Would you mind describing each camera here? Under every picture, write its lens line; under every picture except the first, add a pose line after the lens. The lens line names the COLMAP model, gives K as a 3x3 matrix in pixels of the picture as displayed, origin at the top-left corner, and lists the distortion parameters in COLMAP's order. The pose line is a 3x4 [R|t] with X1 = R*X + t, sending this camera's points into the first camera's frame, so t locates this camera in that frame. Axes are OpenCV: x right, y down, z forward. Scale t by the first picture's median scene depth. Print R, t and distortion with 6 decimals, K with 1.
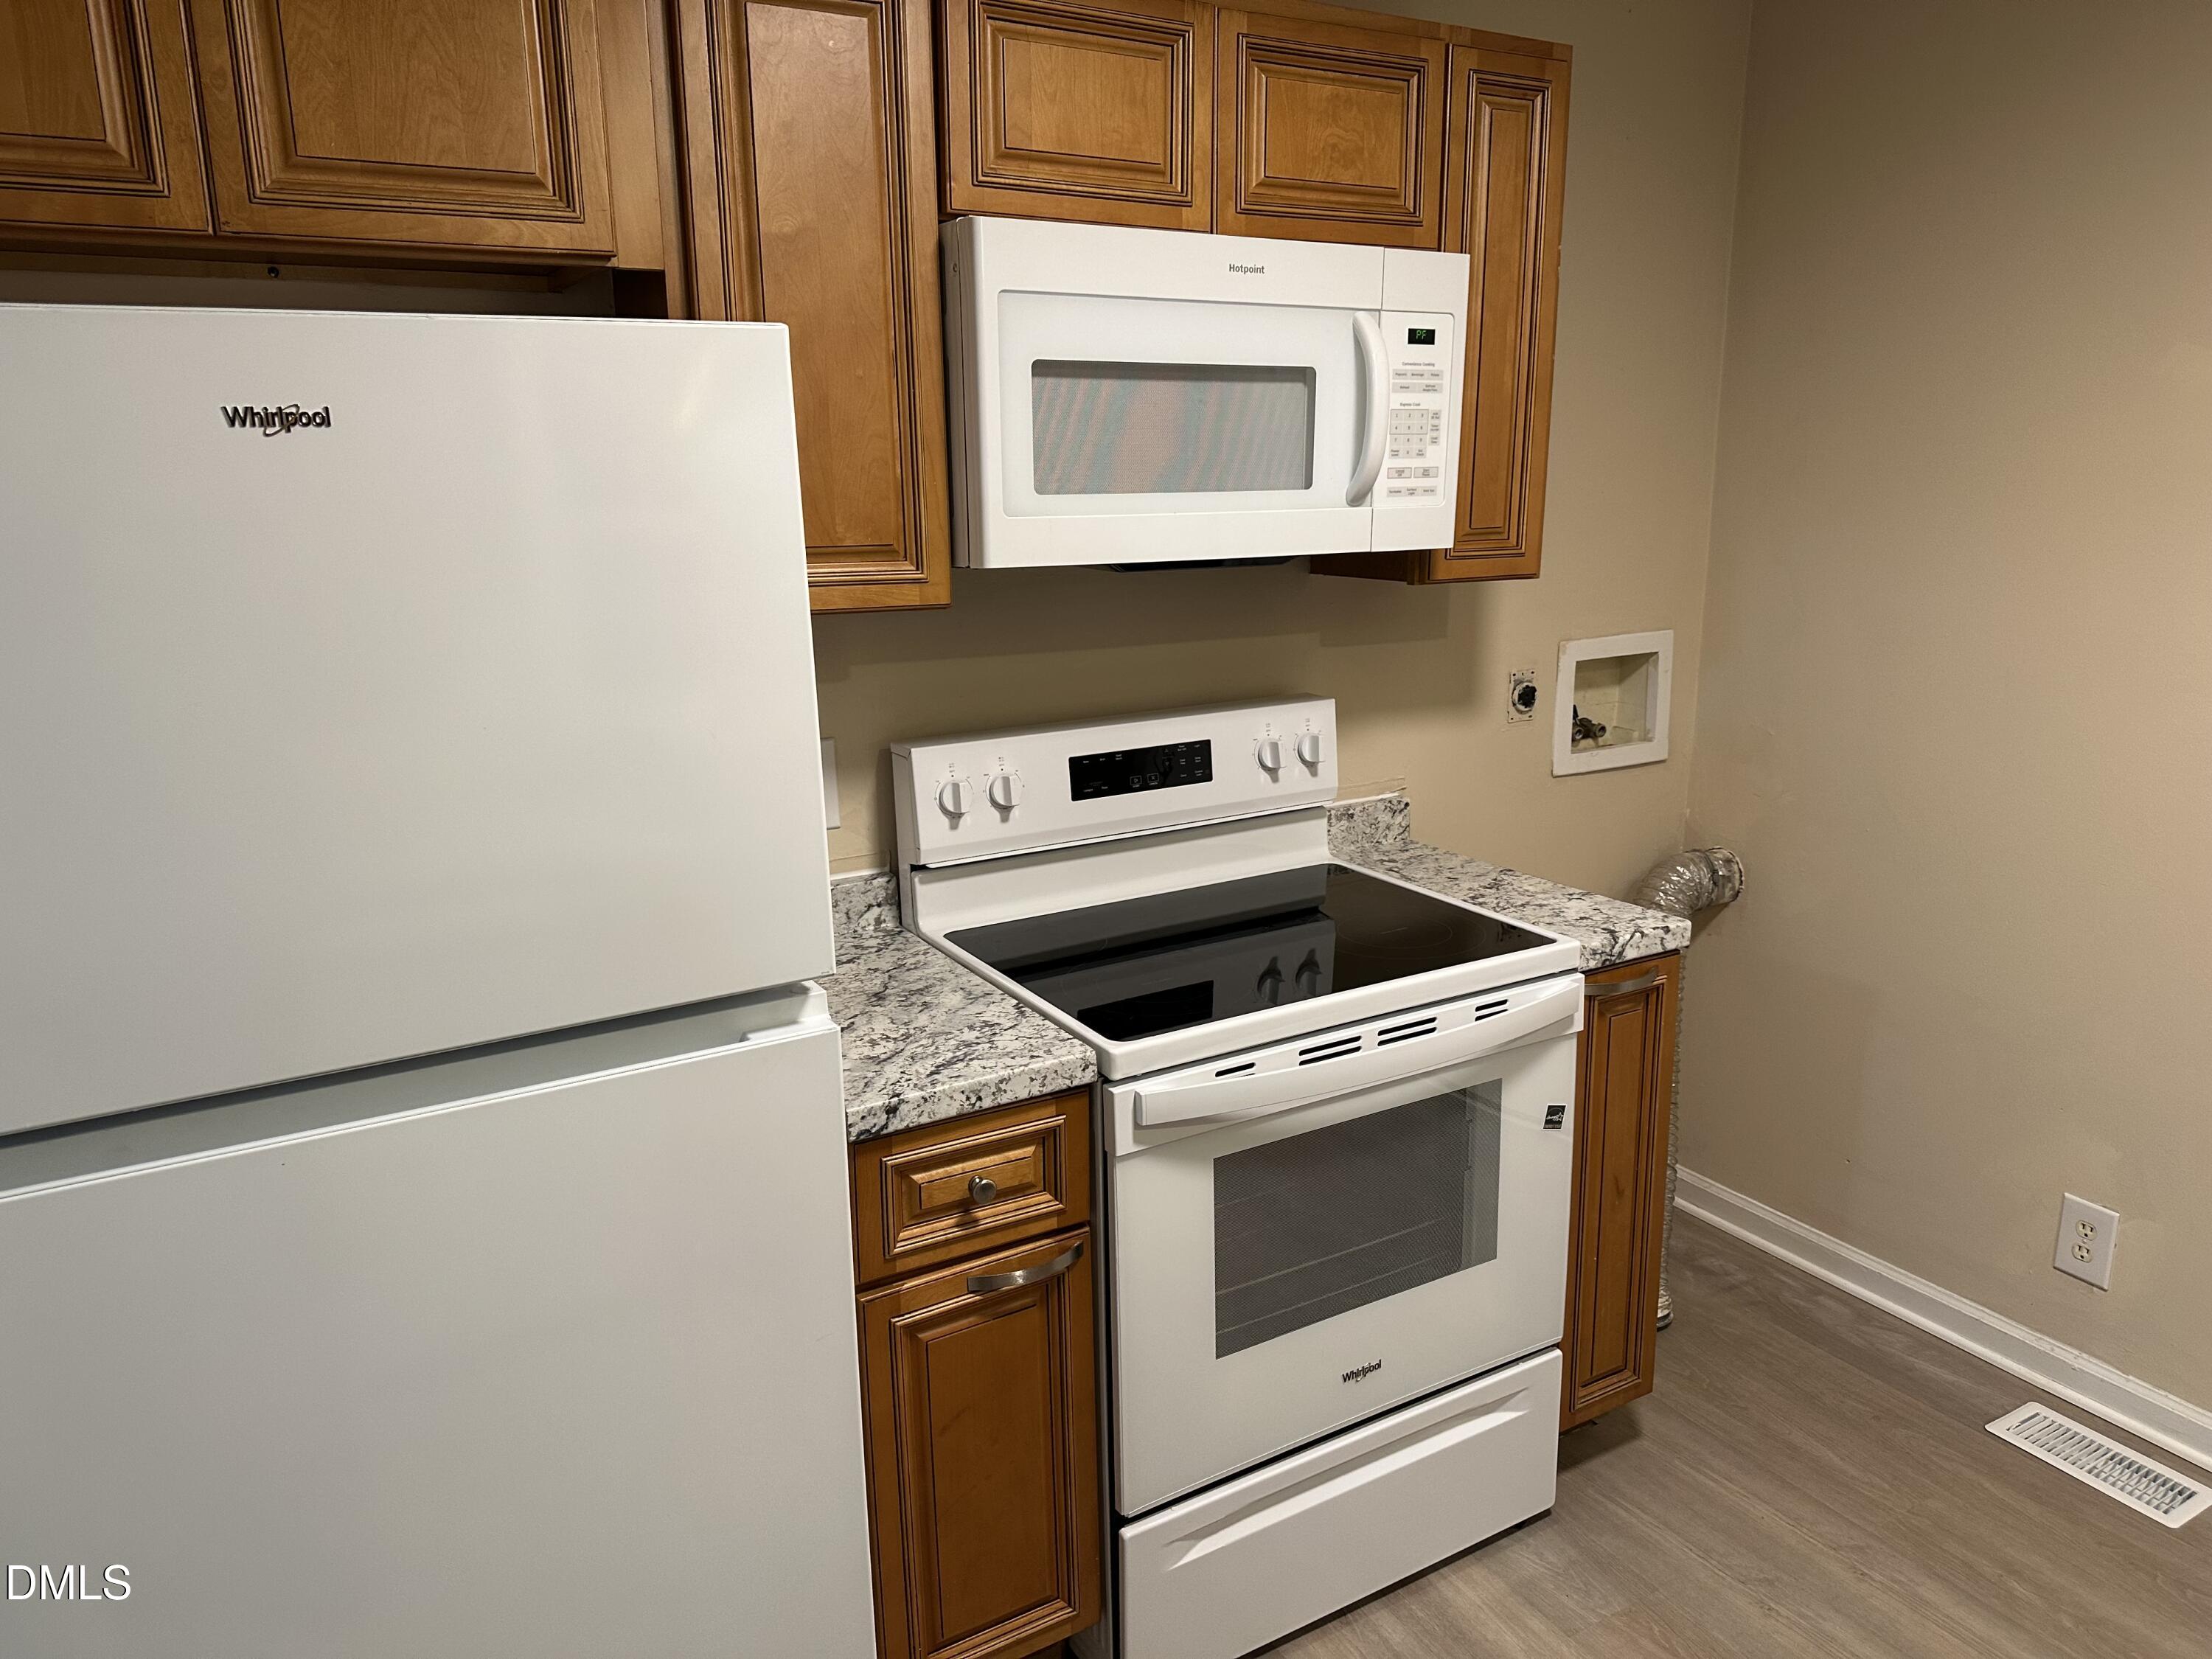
lens RADIAL K [[1549.3, 0, 1123.2], [0, 1549.3, 835.3], [0, 0, 1]] dist [0.038402, -0.049767]
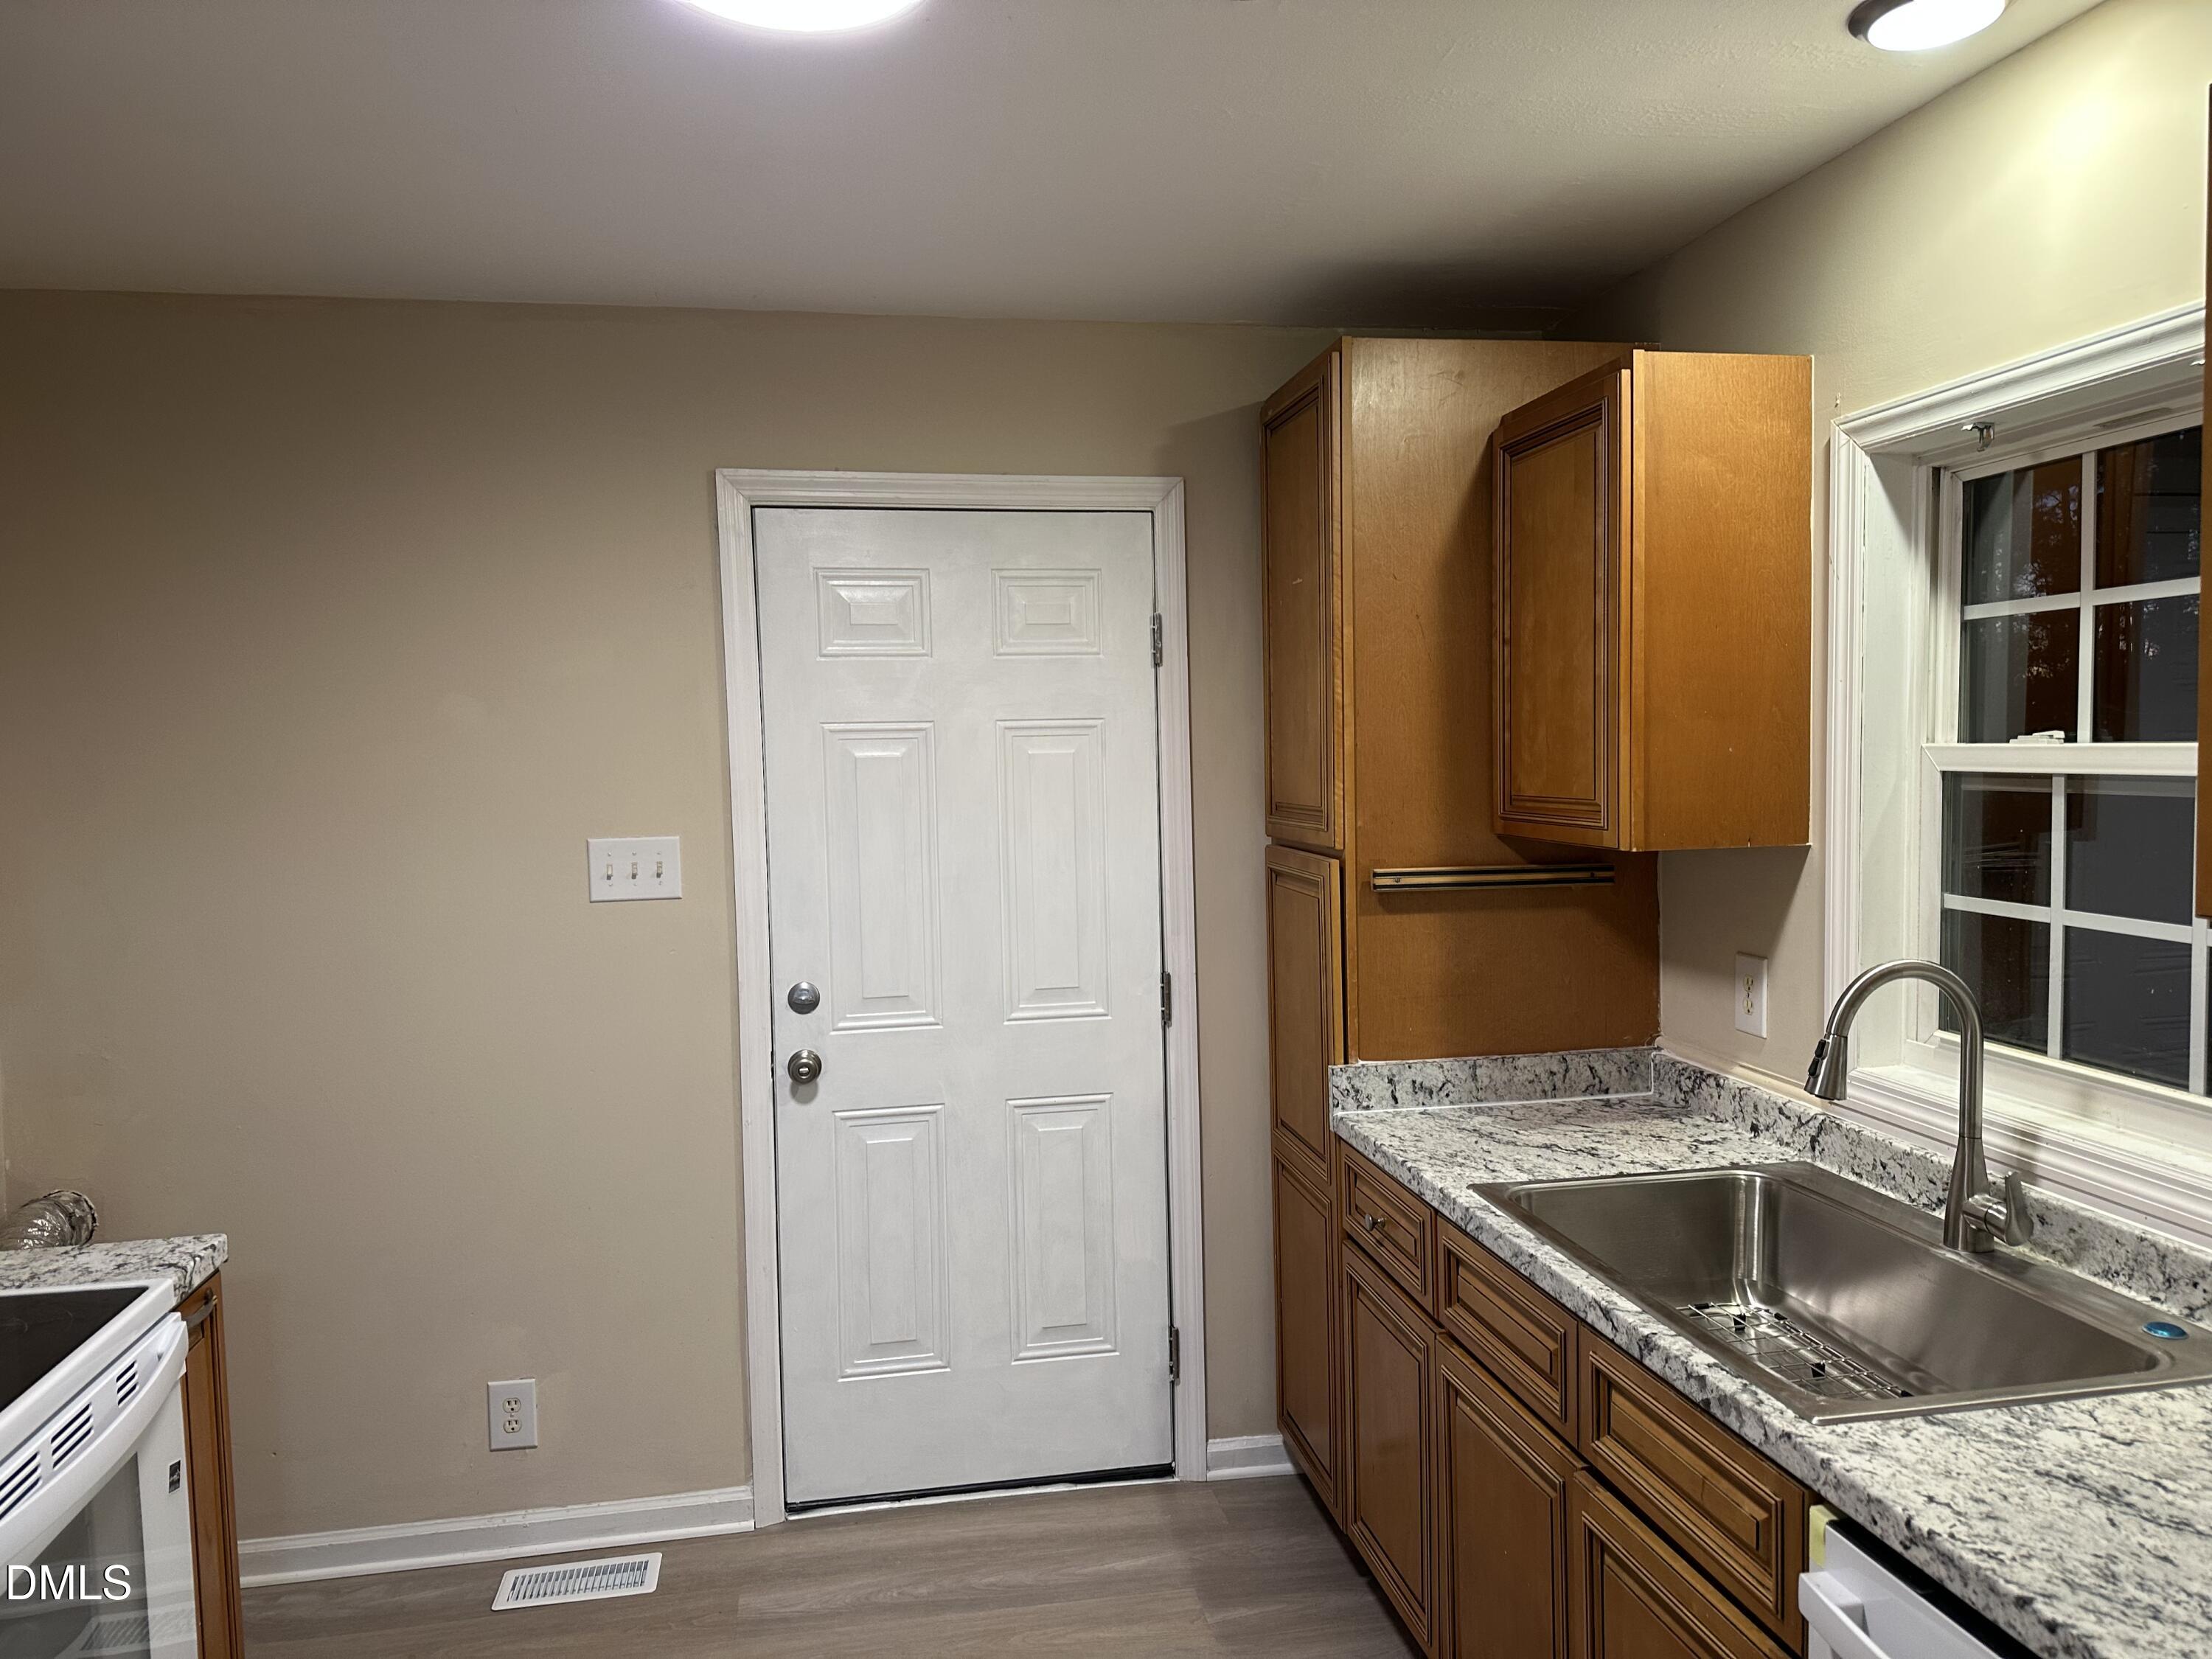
lens RADIAL K [[1549.3, 0, 1113.8], [0, 1549.3, 840.8], [0, 0, 1]] dist [0.038402, -0.049767]
pose [[0.327846, -0.049539, 0.943431, -0.397371], [0.233293, 0.971943, -0.030034, -0.028304], [-0.915473, 0.229943, 0.330204, 0.097873]]
